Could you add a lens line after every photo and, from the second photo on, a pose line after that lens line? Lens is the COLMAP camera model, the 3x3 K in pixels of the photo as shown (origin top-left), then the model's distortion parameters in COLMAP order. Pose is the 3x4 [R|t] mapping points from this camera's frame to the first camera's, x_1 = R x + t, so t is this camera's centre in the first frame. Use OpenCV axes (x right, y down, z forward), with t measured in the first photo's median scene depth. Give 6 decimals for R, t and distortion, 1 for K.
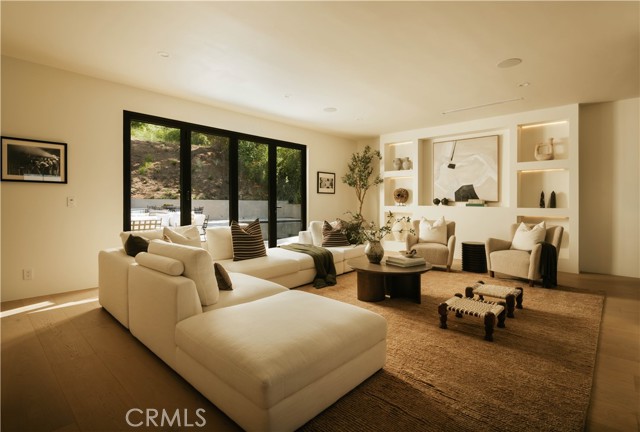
lens RADIAL K [[320.5, 0, 319.6], [0, 320.5, 200.4], [0, 0, 1]] dist [0.000325, 0.000137]
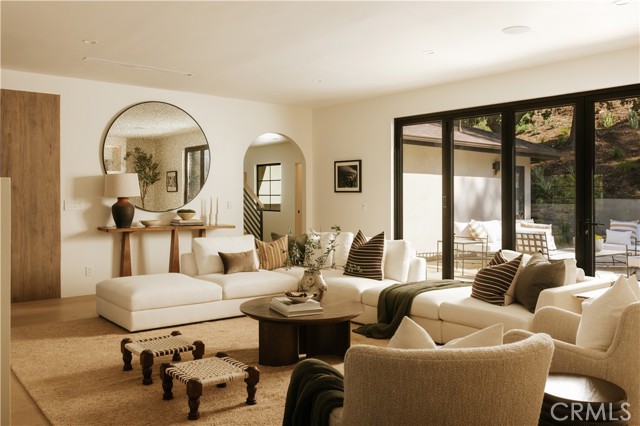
lens RADIAL K [[556.7, 0, 319.6], [0, 556.7, 203.3], [0, 0, 1]] dist [-0.005153, -0.000299]
pose [[-0.154460, 0.003576, -0.987993, 1.325920], [-0.001617, 0.999991, 0.003872, -0.021098], [0.987998, 0.002195, -0.154452, 1.183880]]
